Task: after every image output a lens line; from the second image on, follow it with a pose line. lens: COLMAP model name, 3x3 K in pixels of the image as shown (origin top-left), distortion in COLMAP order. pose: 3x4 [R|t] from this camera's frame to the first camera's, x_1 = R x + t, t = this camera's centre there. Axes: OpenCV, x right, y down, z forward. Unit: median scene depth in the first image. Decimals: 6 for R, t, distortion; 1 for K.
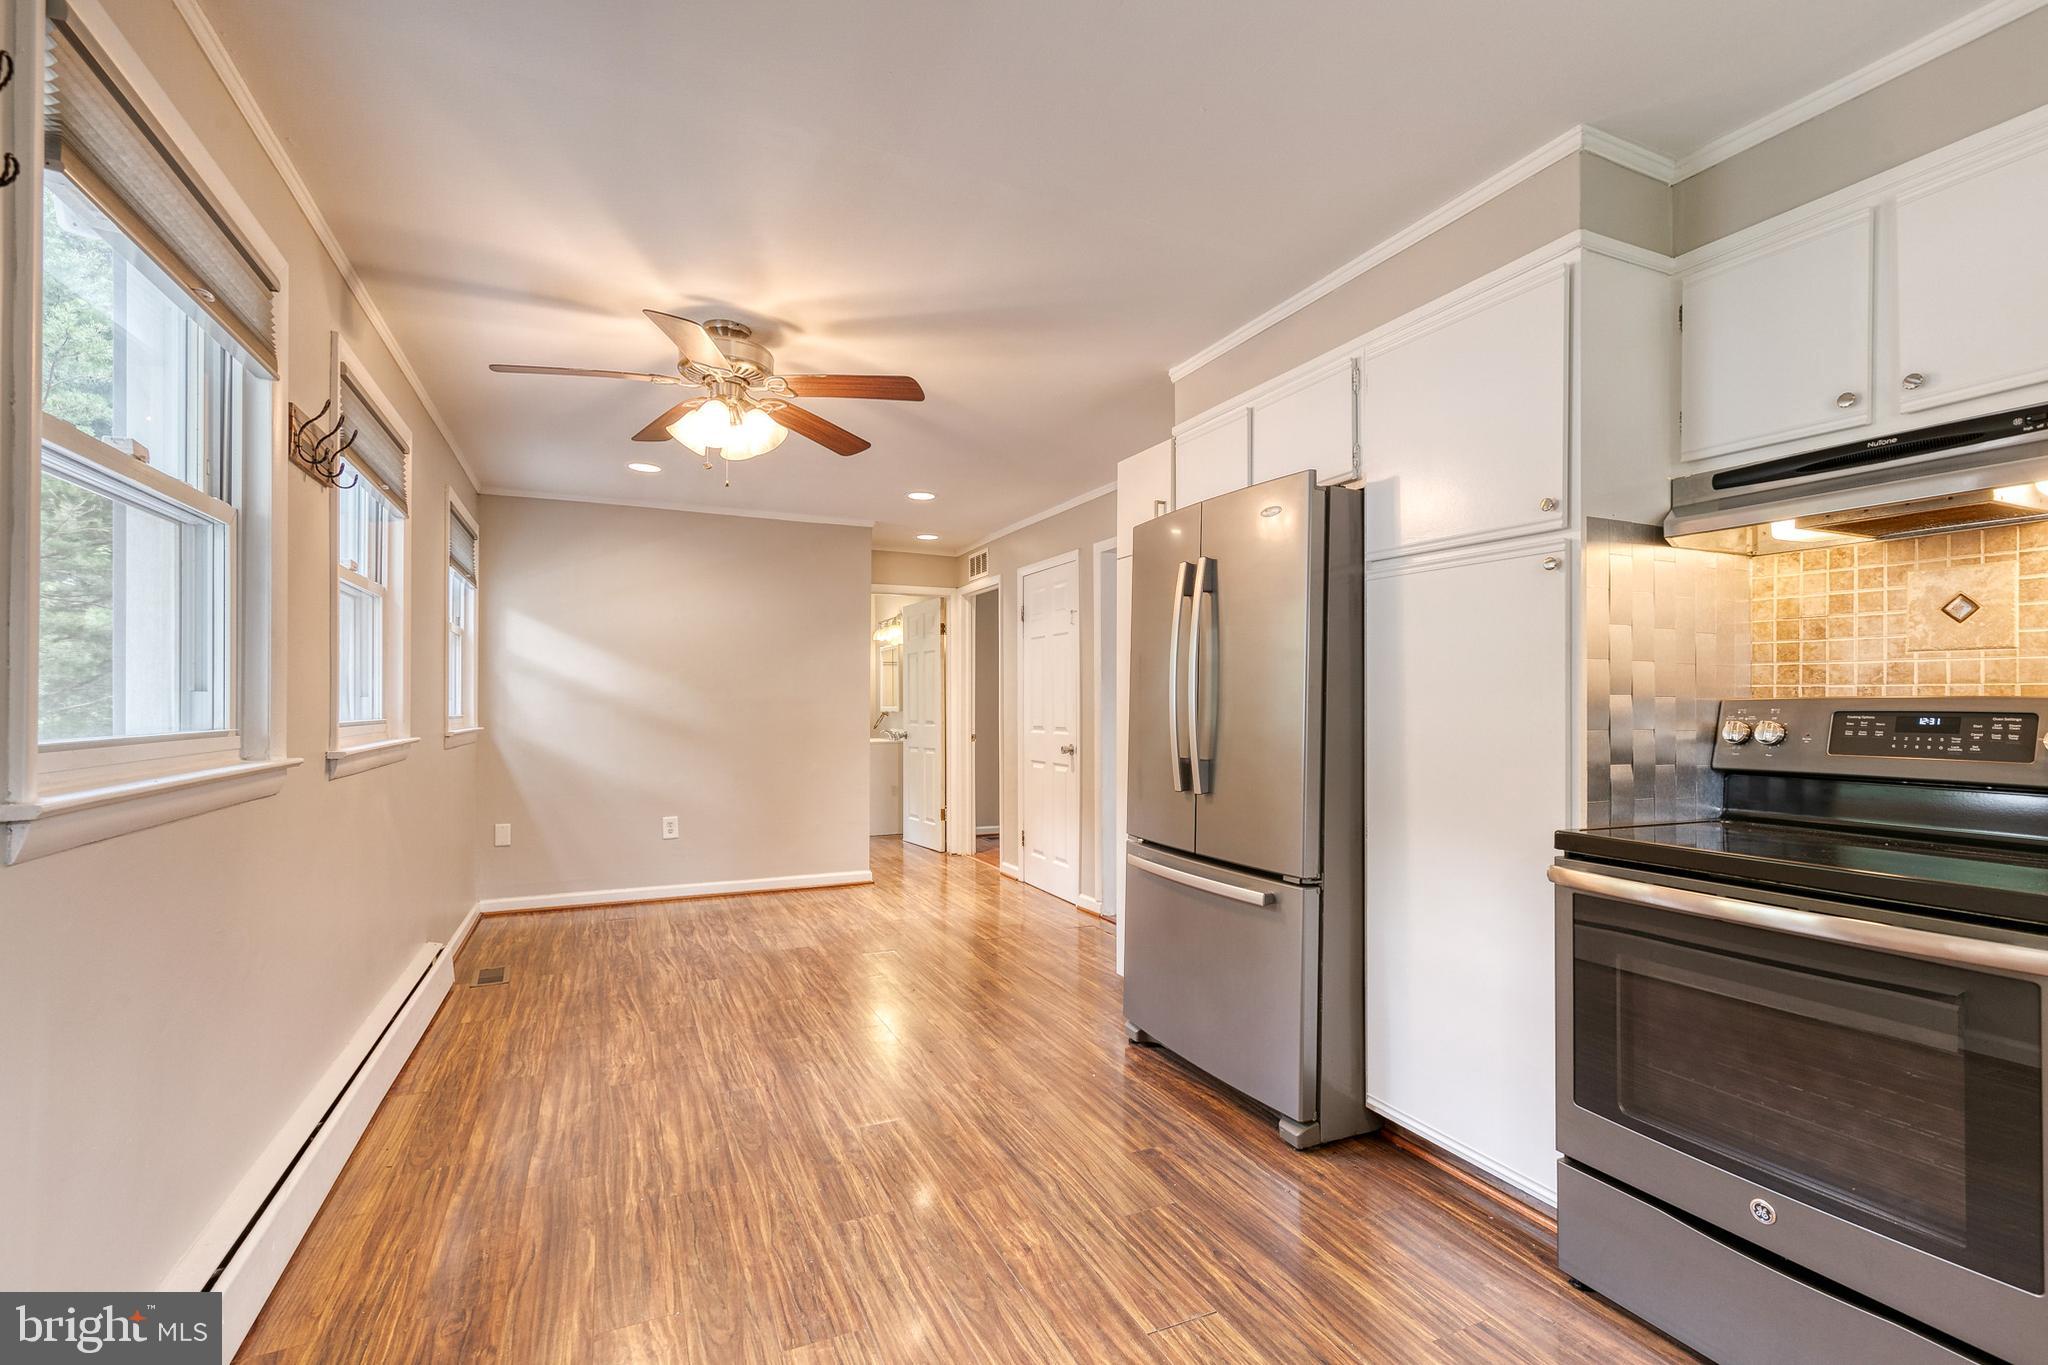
lens RADIAL K [[926.6, 0, 1039.0], [0, 926.6, 692.0], [0, 0, 1]] dist [0.004567, -0.000322]
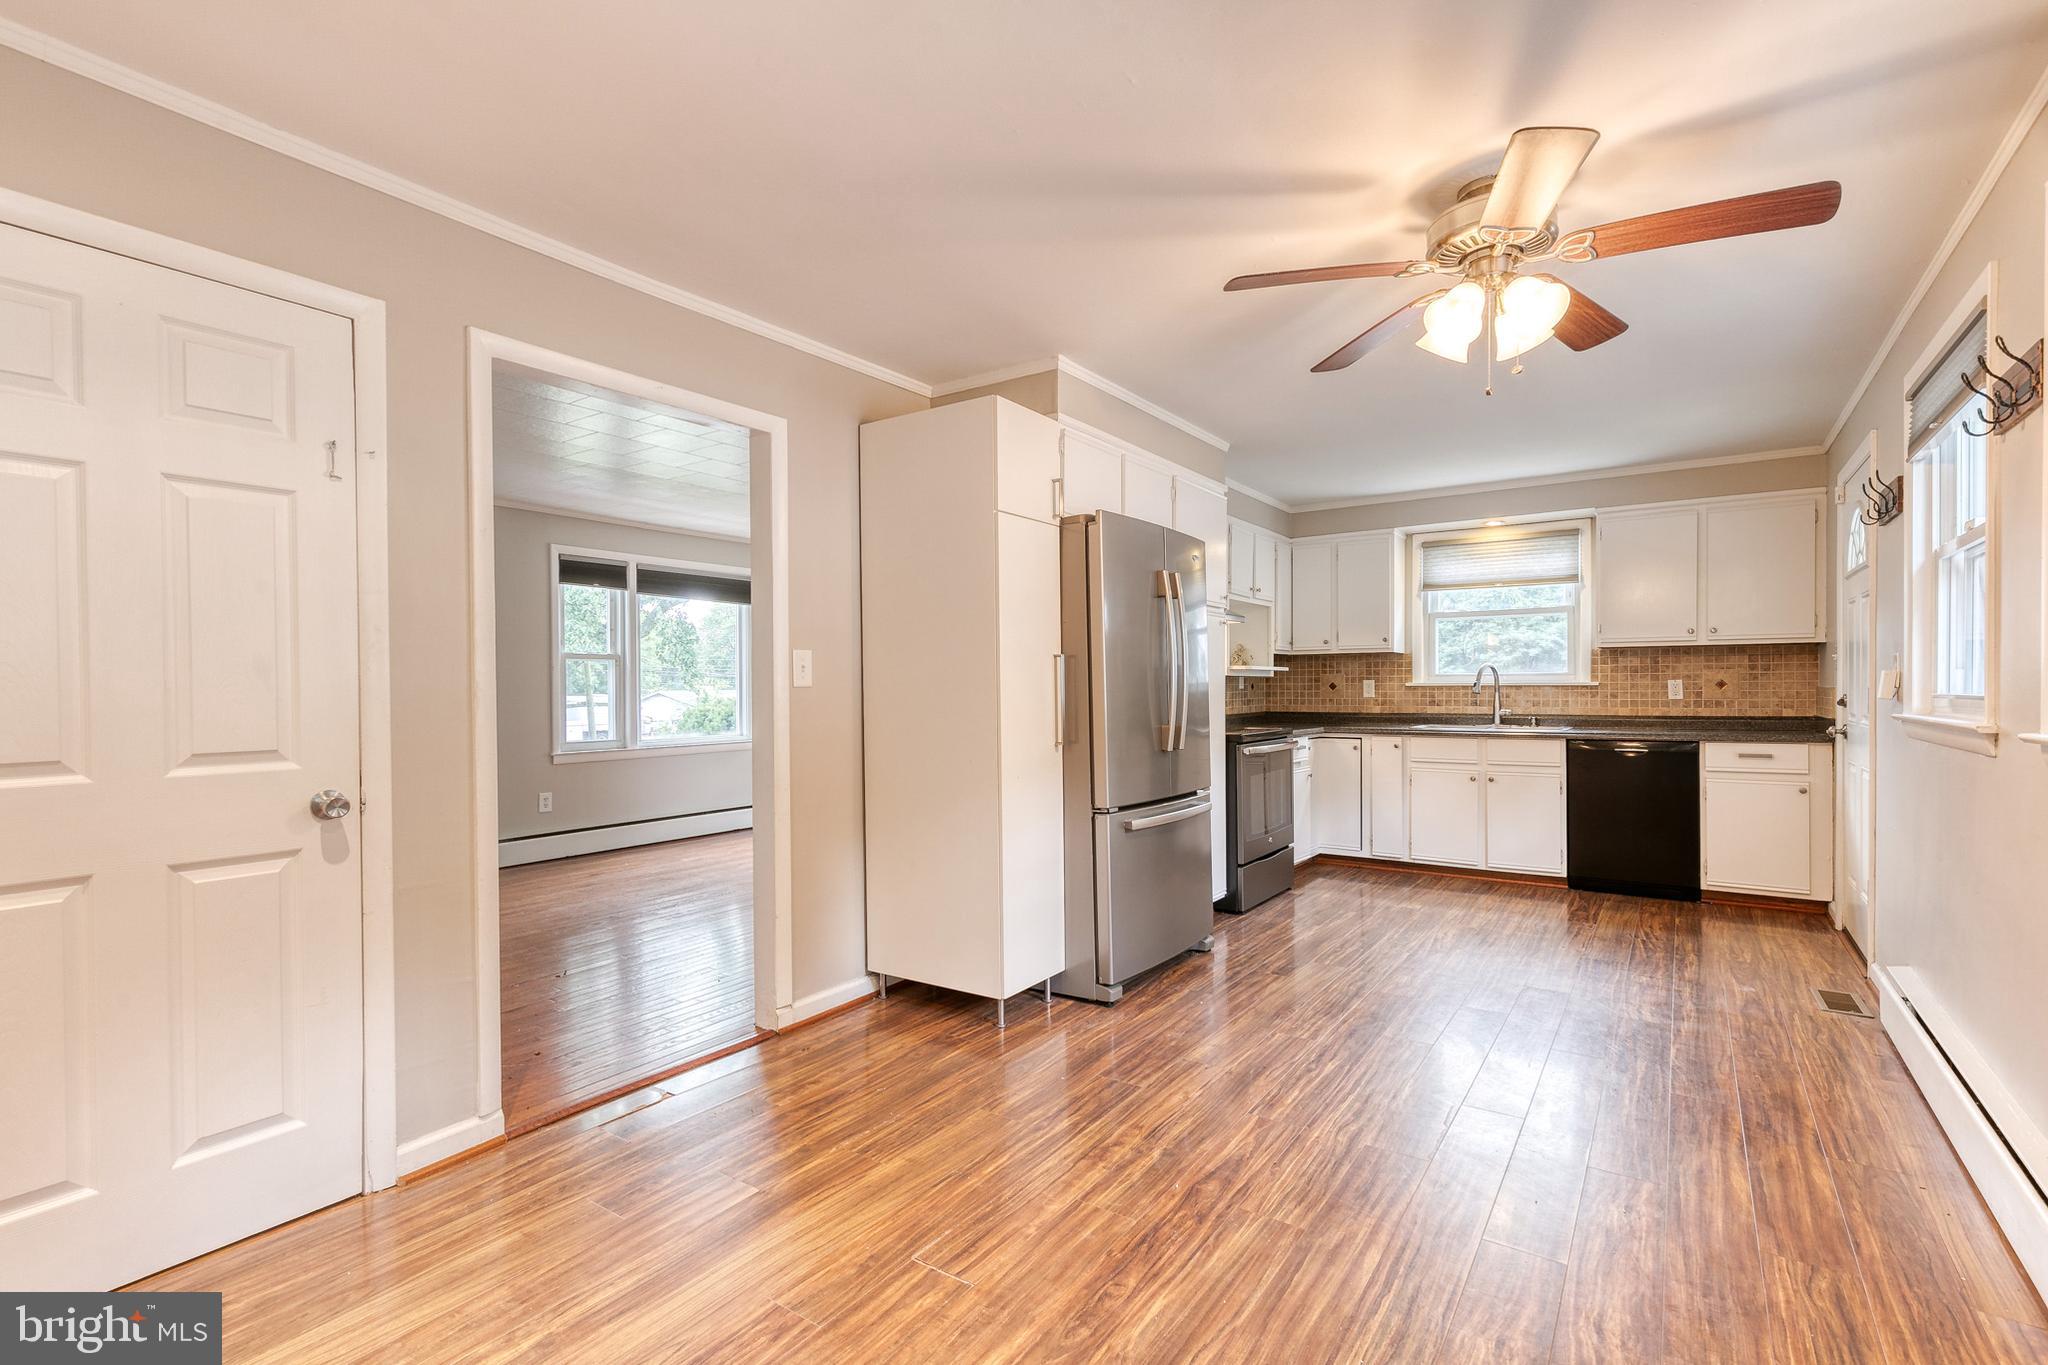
lens RADIAL K [[926.6, 0, 1039.0], [0, 926.6, 692.0], [0, 0, 1]] dist [0.004567, -0.000322]
pose [[-0.506921, -0.000188, 0.861993, -0.864010], [-0.004277, 0.999988, -0.002297, 0.029996], [-0.861982, -0.004851, -0.506916, 1.822849]]
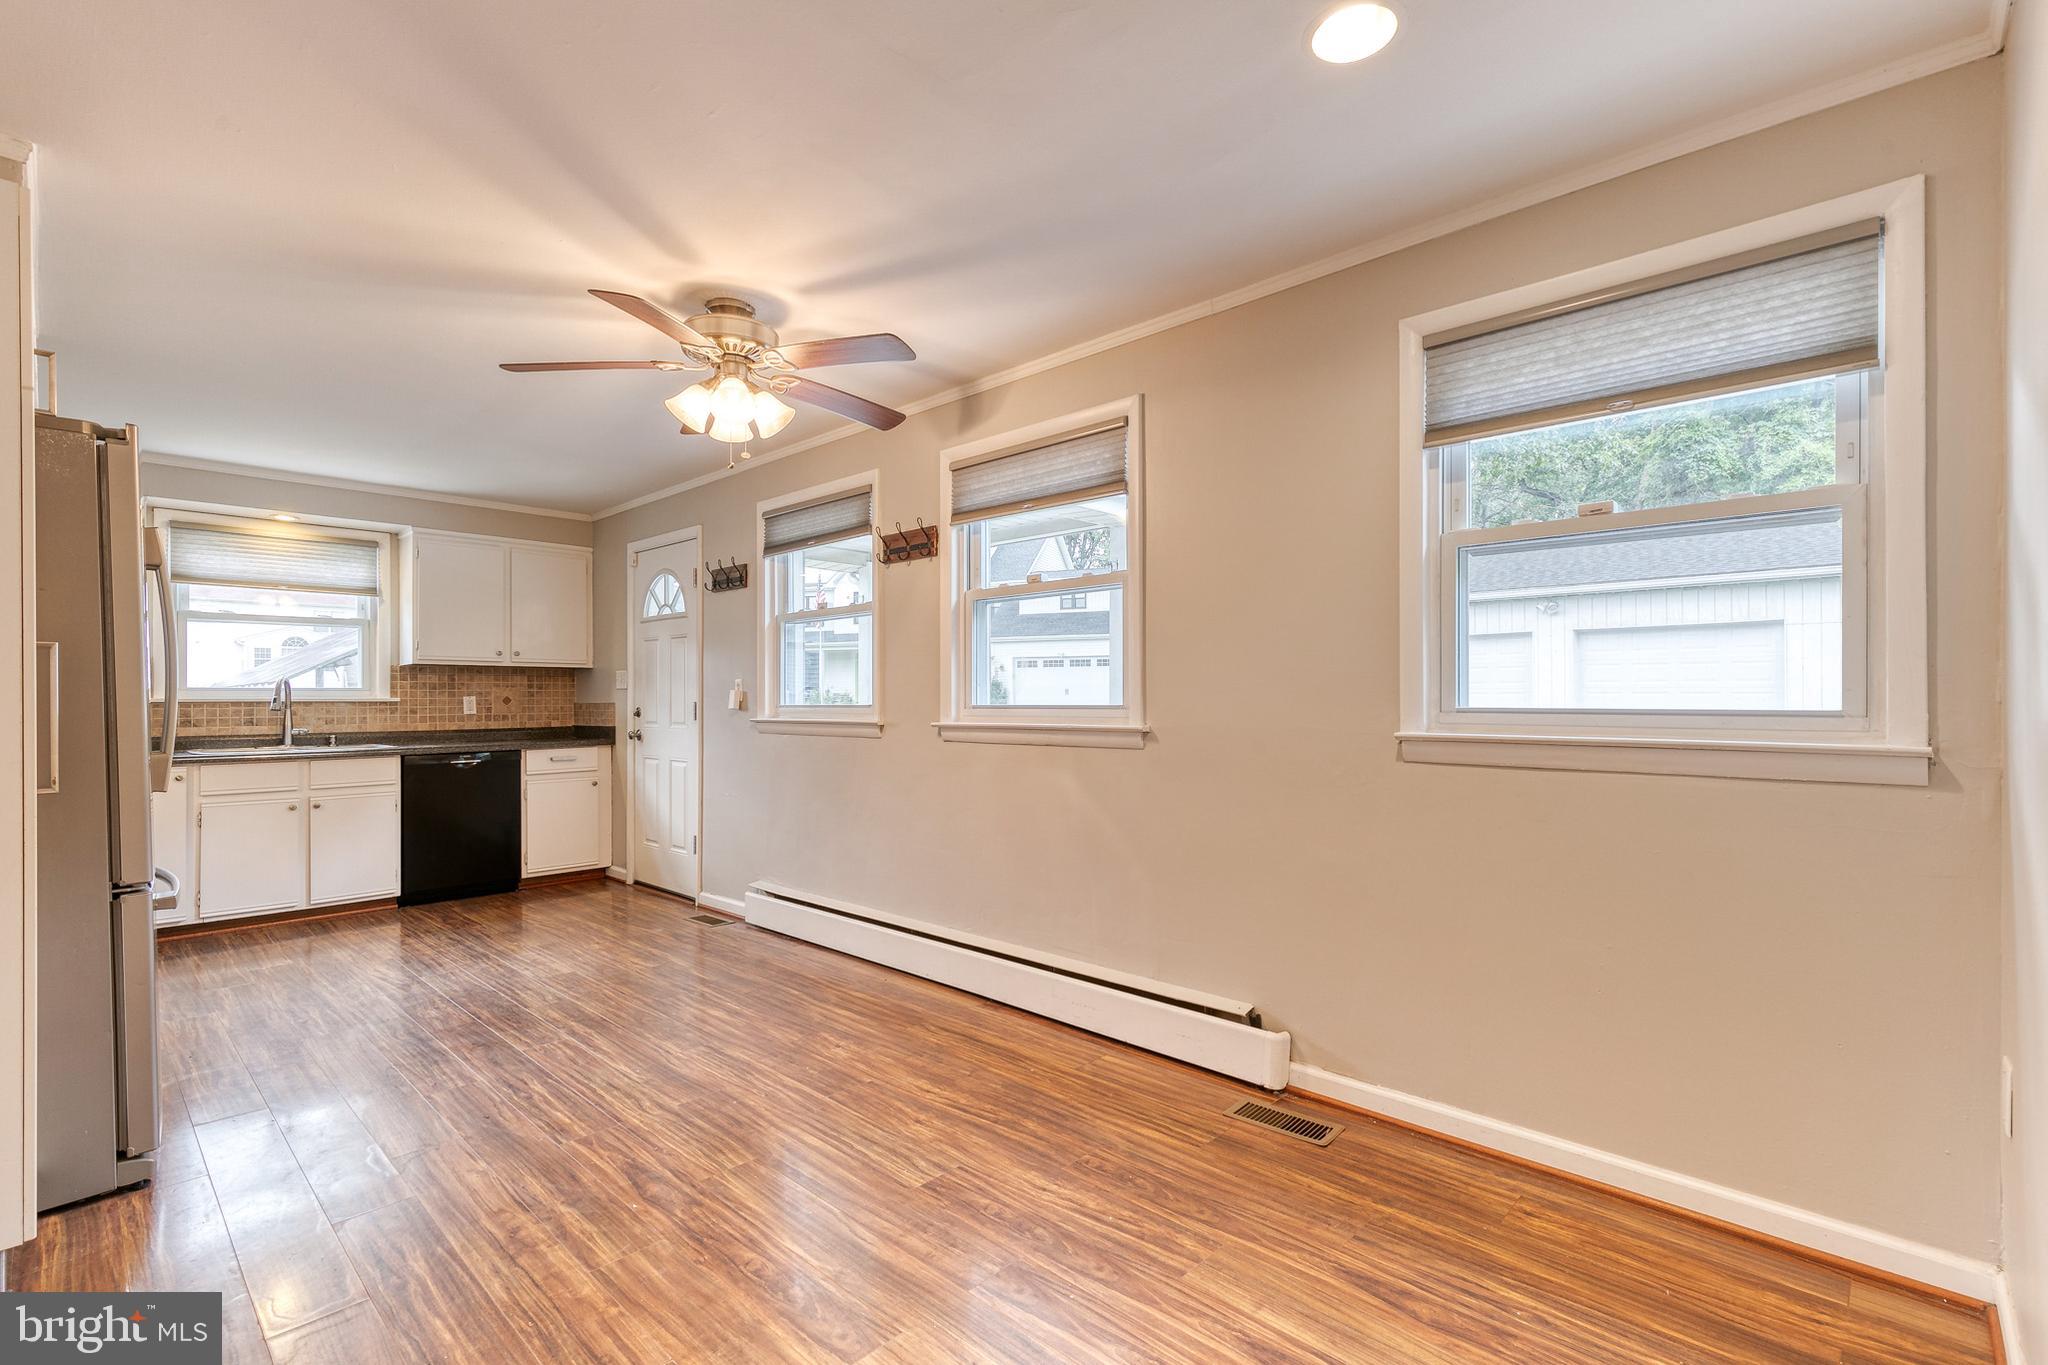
lens RADIAL K [[929.9, 0, 1042.5], [0, 929.9, 692.9], [0, 0, 1]] dist [0.009526, -0.001003]
pose [[-0.927421, 0.003470, -0.374004, -0.291529], [0.011002, 0.999777, -0.018005, 0.038951], [0.373858, -0.020813, -0.927252, 2.160461]]
